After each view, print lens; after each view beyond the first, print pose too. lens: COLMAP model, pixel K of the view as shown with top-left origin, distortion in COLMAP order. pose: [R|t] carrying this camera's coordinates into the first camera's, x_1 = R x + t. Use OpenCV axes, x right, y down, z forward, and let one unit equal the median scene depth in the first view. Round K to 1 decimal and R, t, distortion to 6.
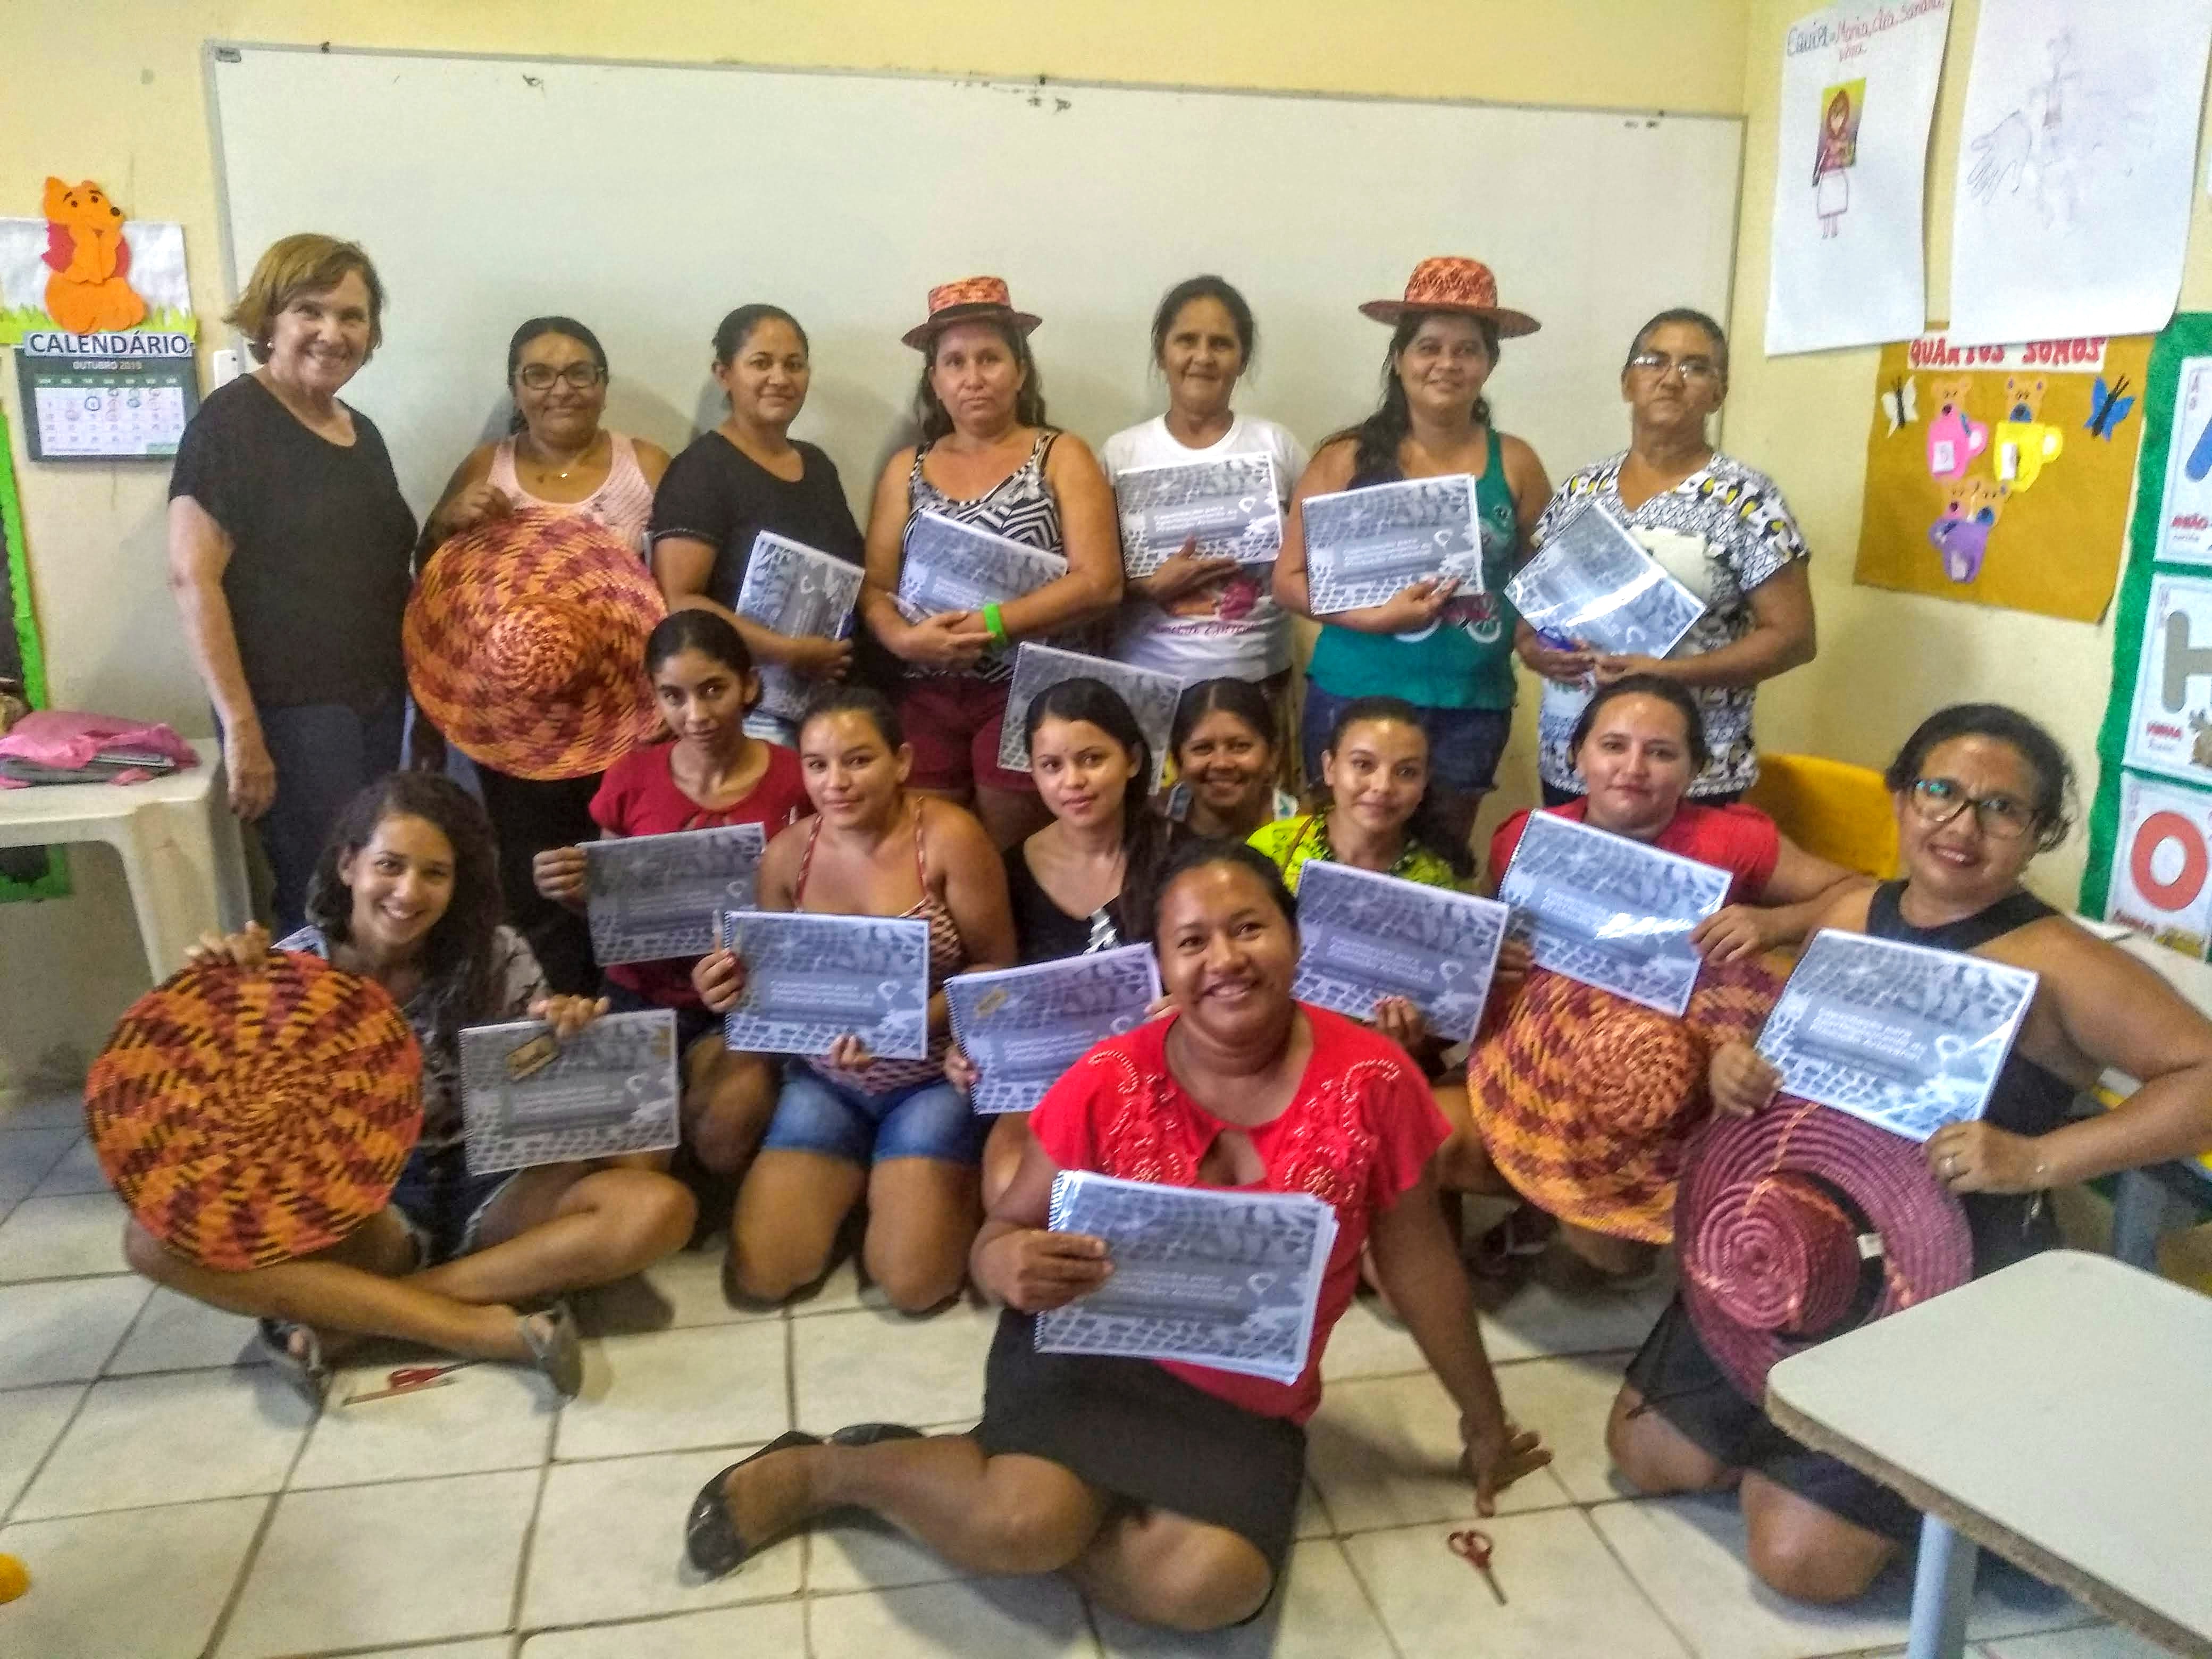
lens RADIAL K [[1751.7, 0, 1103.4], [0, 1751.7, 820.2], [0, 0, 1]] dist [0.002336, -0.011082]
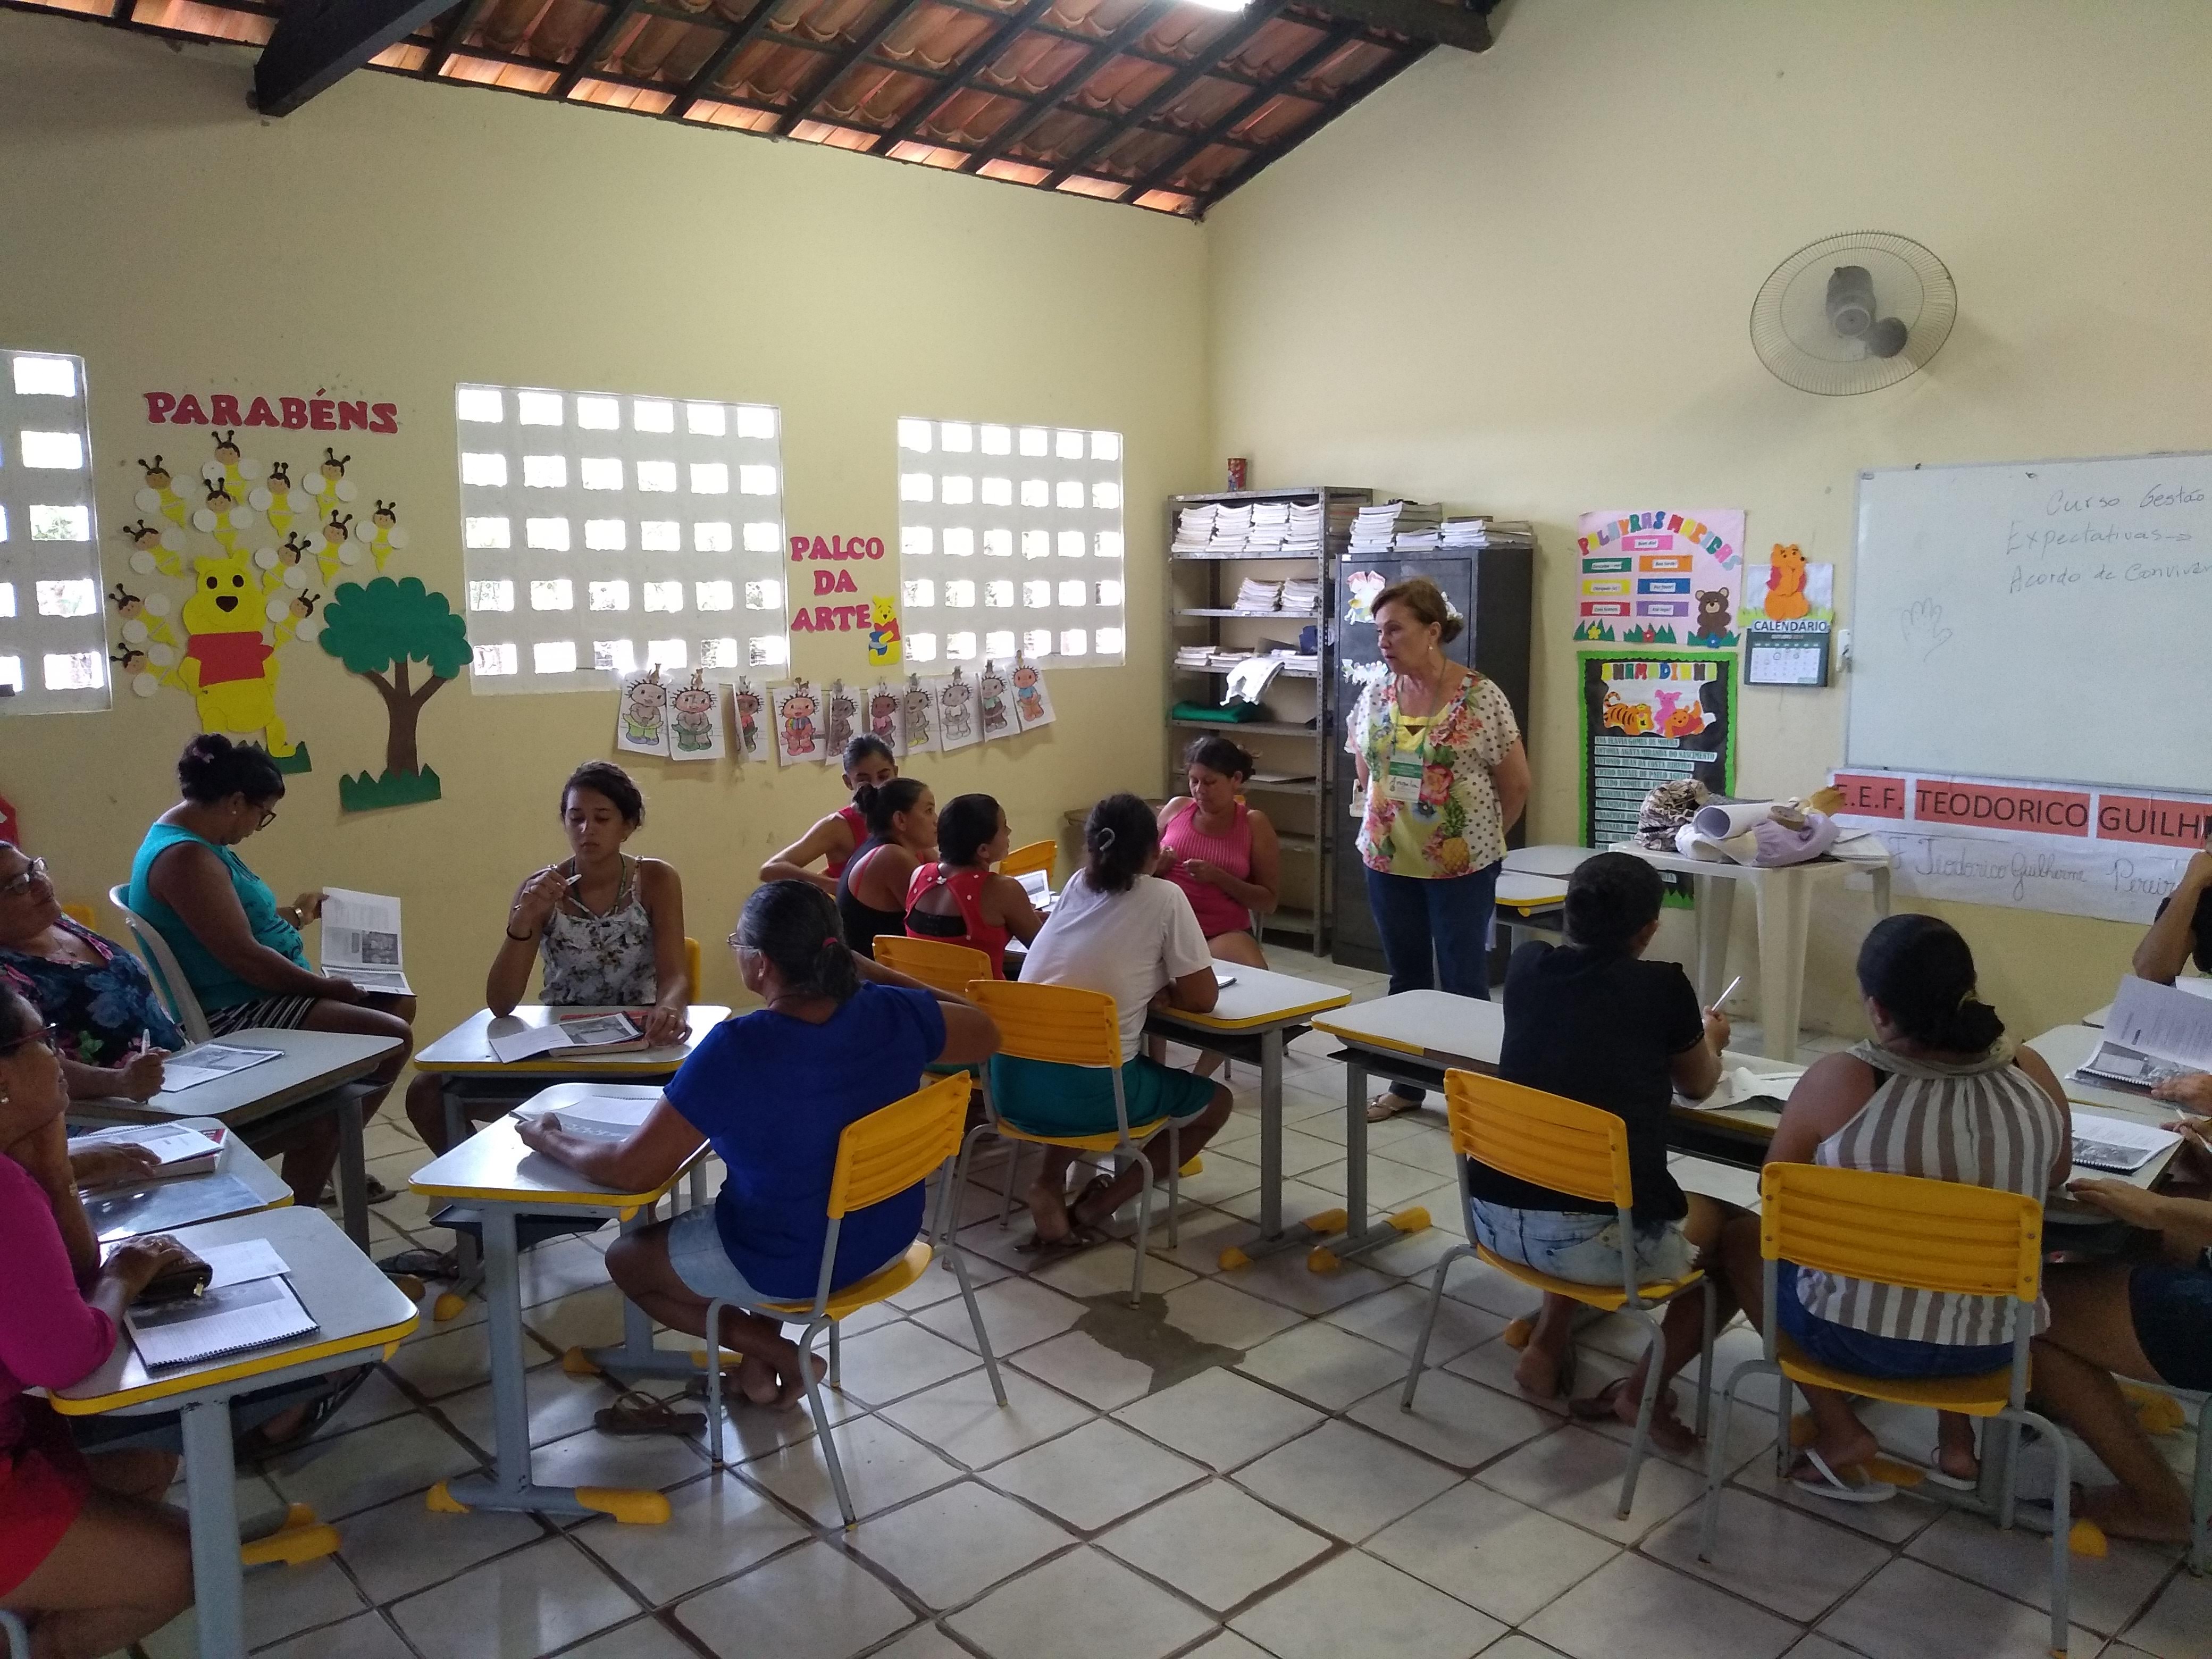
lens RADIAL K [[1686.4, 0, 1113.7], [0, 1686.4, 840.8], [0, 0, 1]] dist [0.003563, -0.044717]
pose [[0.496518, 0.112180, -0.860747, 0.693075], [-0.179239, 0.983493, 0.024785, 0.048462], [0.849320, 0.141973, 0.508429, -0.547151]]
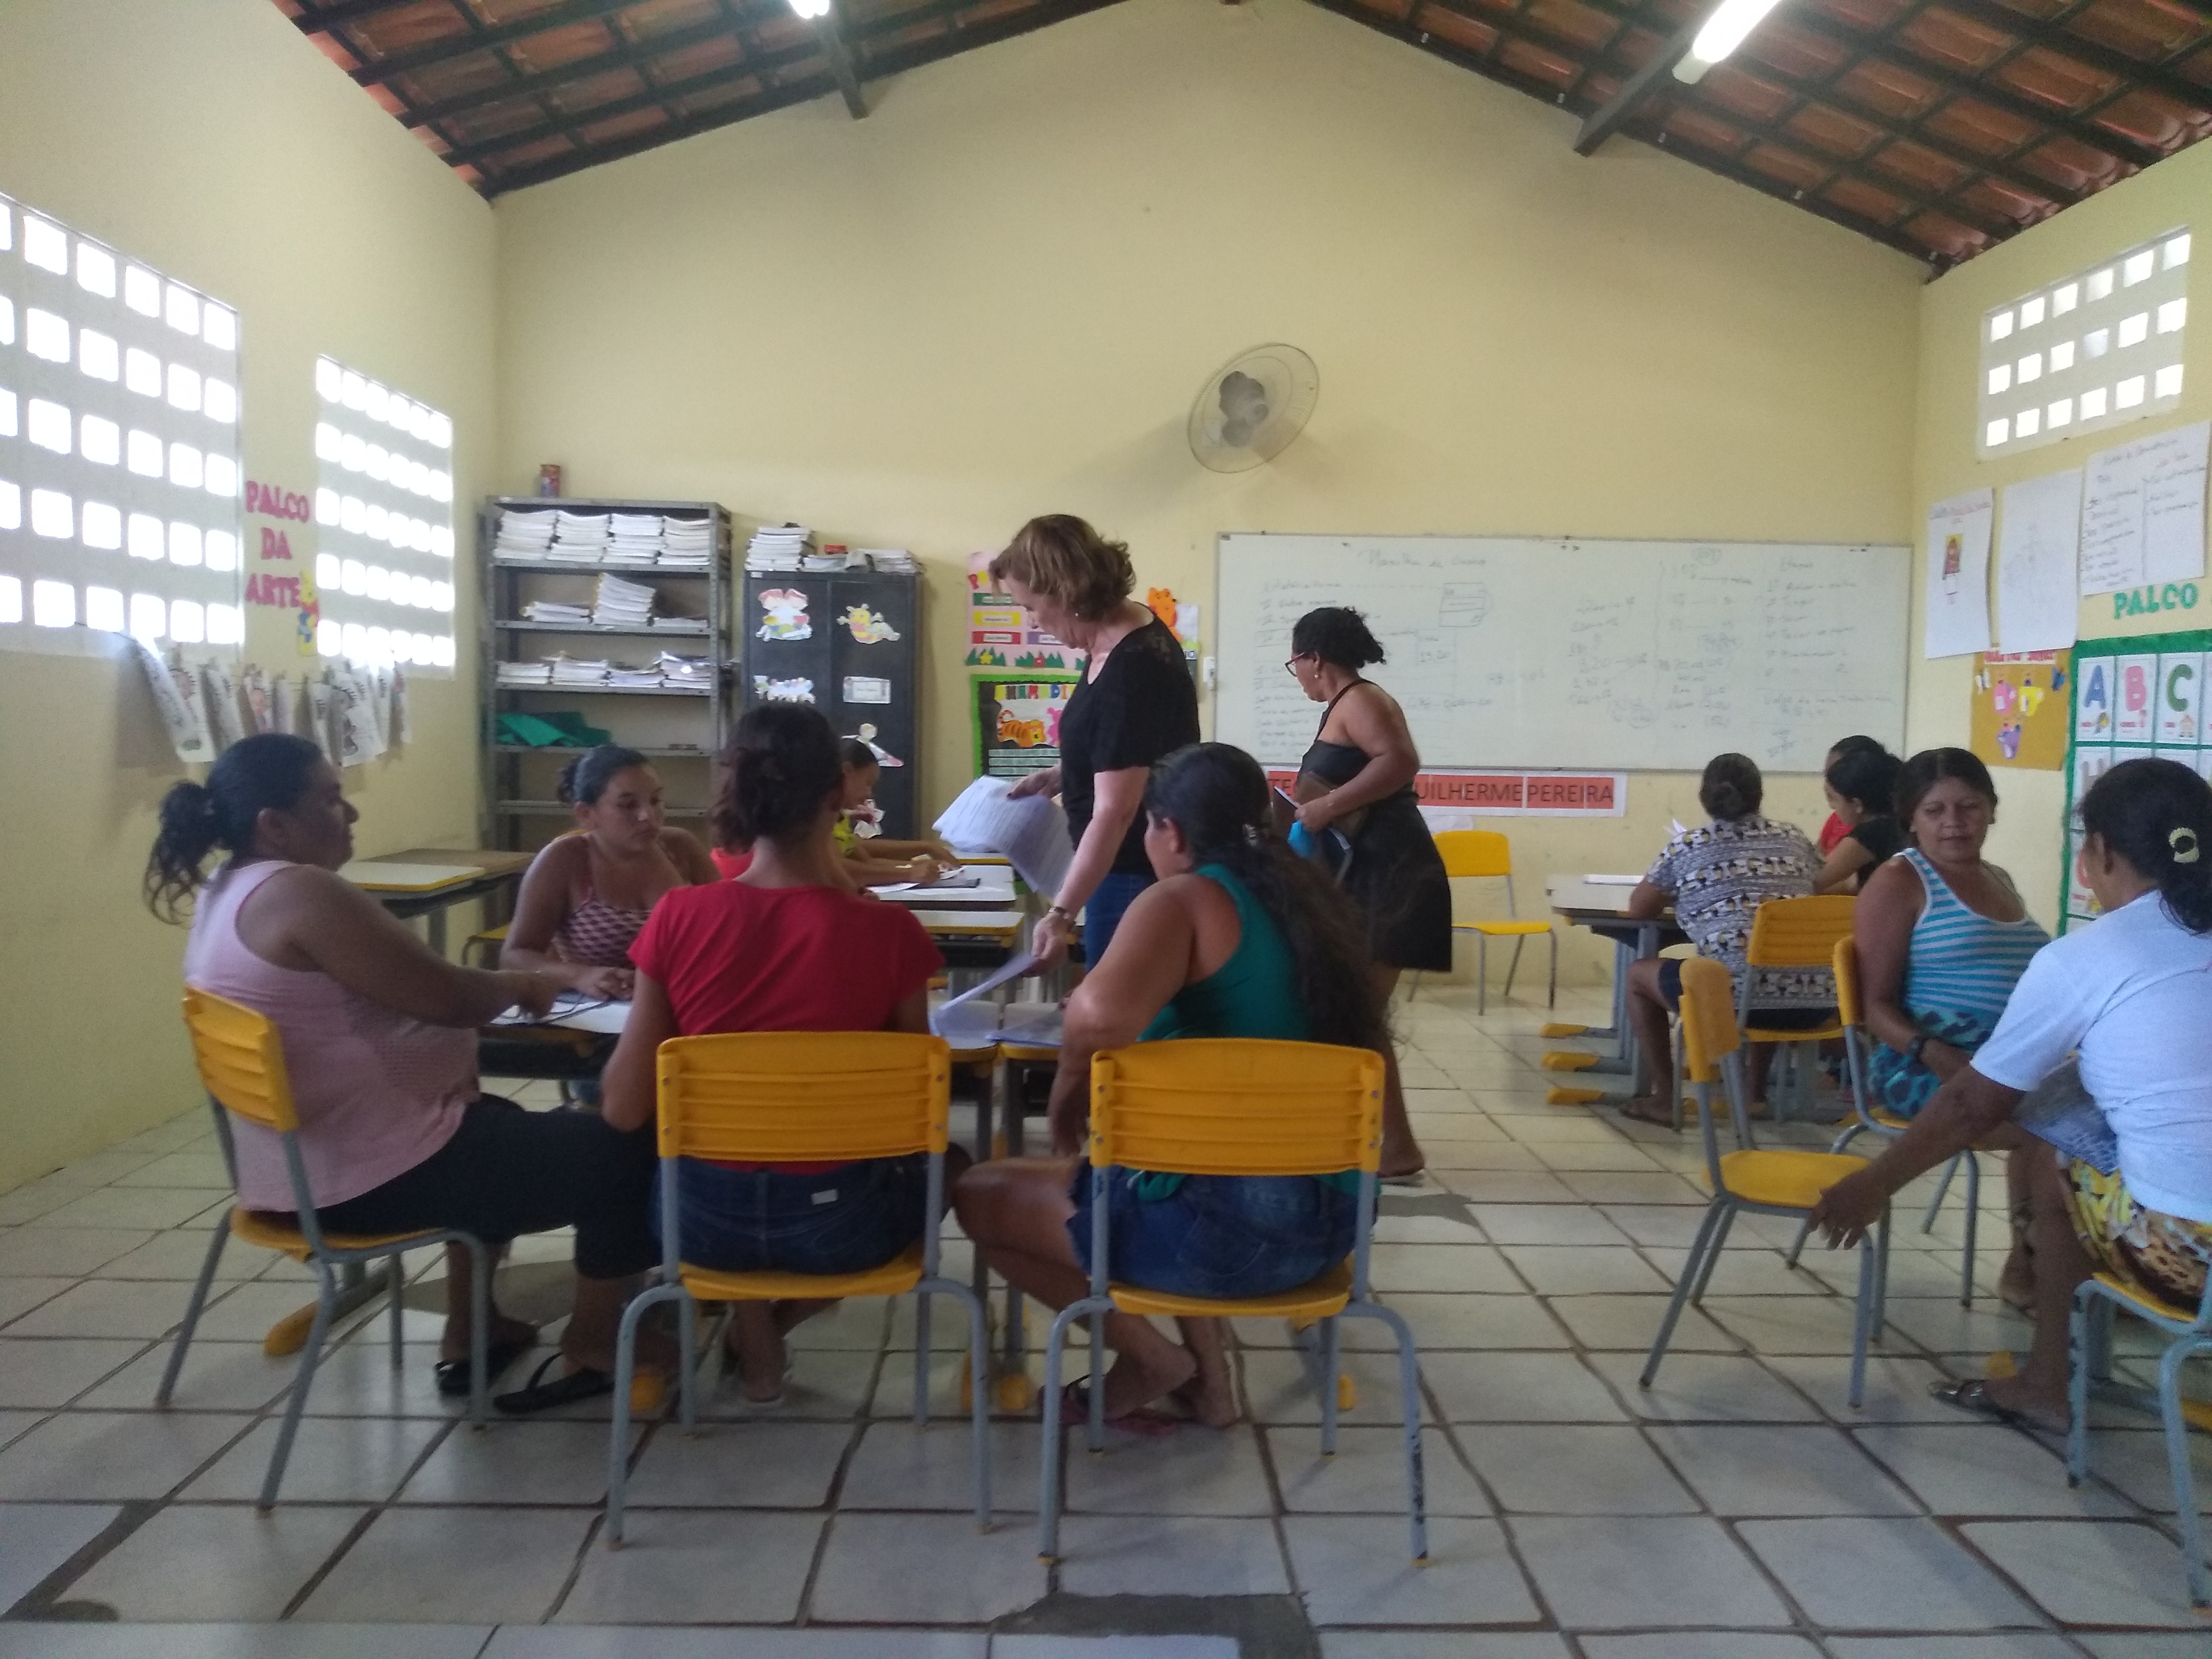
lens RADIAL K [[1703.9, 0, 1111.4], [0, 1703.9, 820.0], [0, 0, 1]] dist [0.044269, -0.050382]
pose [[0.983159, 0.018293, -0.181832, -0.217313], [-0.048934, 0.984997, -0.165487, 0.346175], [0.176077, 0.171598, 0.969304, -1.251014]]
